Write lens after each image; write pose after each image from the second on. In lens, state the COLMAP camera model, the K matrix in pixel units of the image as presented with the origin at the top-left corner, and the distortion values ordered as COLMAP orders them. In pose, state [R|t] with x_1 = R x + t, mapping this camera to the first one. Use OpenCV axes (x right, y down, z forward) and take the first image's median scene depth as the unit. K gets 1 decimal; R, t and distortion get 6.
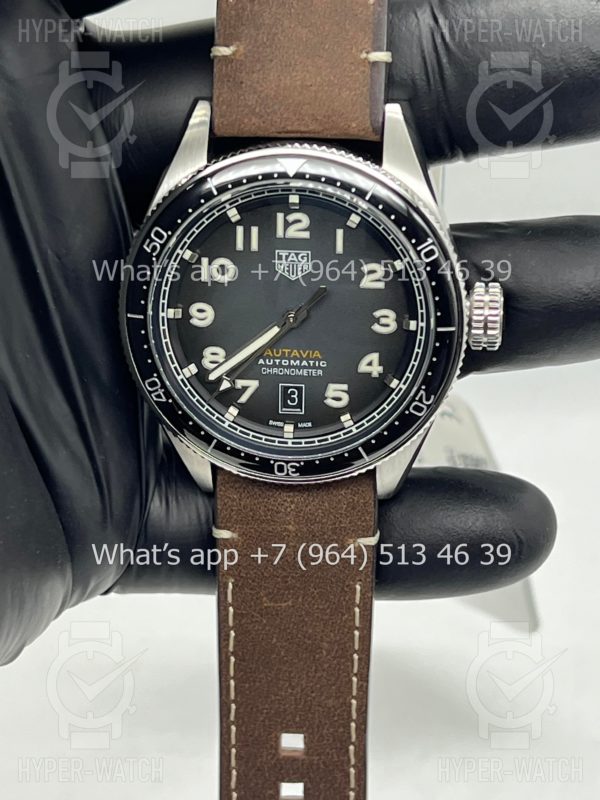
lens RADIAL K [[1925.9, 0, 292.9], [0, 1925.9, 404.0], [0, 0, 1]] dist [0.189654, 0.000000]
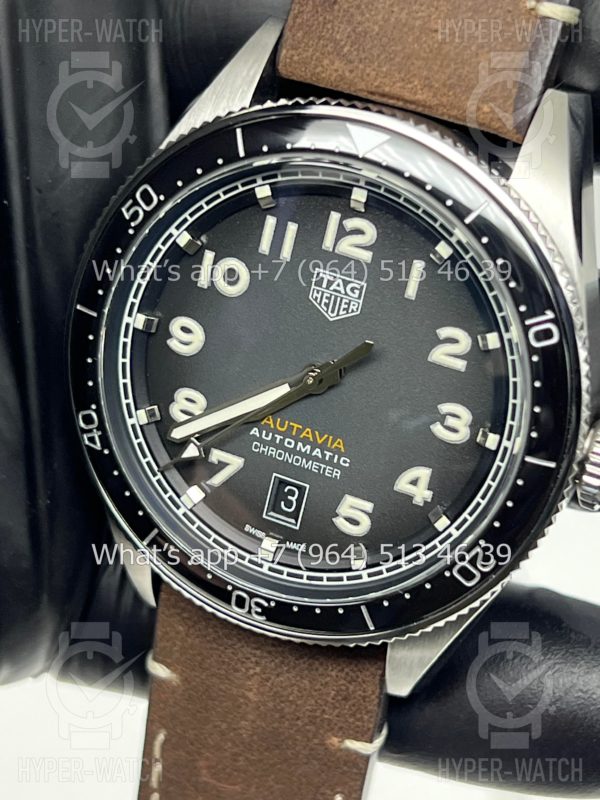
lens RADIAL K [[1925.9, 0, 281.5], [0, 1925.9, 381.3], [0, 0, 1]] dist [0.189654, 0.000000]
pose [[0.946034, 0.269734, -0.179619, 0.103632], [-0.279104, 0.959834, -0.028623, -0.022508], [0.164684, 0.077210, 0.983320, 0.375445]]
